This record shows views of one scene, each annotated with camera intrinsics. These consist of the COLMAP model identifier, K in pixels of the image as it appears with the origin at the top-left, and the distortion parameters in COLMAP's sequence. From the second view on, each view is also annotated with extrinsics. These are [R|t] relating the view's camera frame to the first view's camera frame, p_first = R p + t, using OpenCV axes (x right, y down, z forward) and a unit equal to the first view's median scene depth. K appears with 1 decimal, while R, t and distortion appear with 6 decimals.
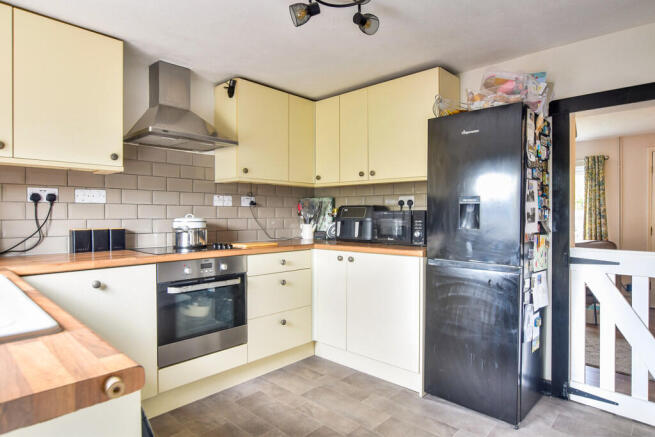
lens RADIAL K [[373.4, 0, 331.7], [0, 373.4, 217.6], [0, 0, 1]] dist [-0.004371, -0.001568]
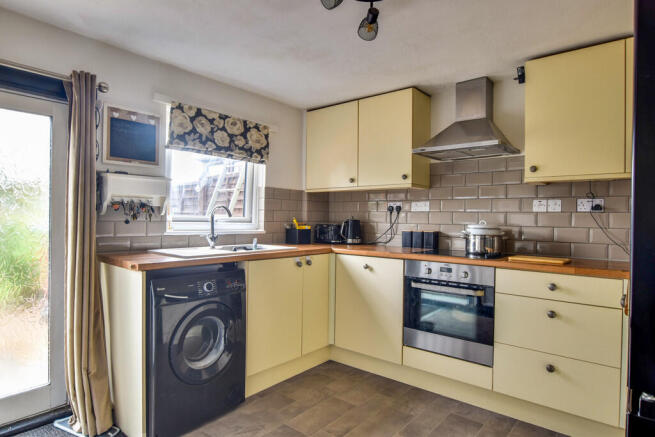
lens RADIAL K [[373.4, 0, 330.0], [0, 373.4, 219.4], [0, 0, 1]] dist [-0.004371, -0.001568]
pose [[0.062632, 0.002267, -0.998034, 0.731012], [-0.021692, 0.999764, 0.000909, -0.006185], [0.997801, 0.021592, 0.062666, 0.649121]]
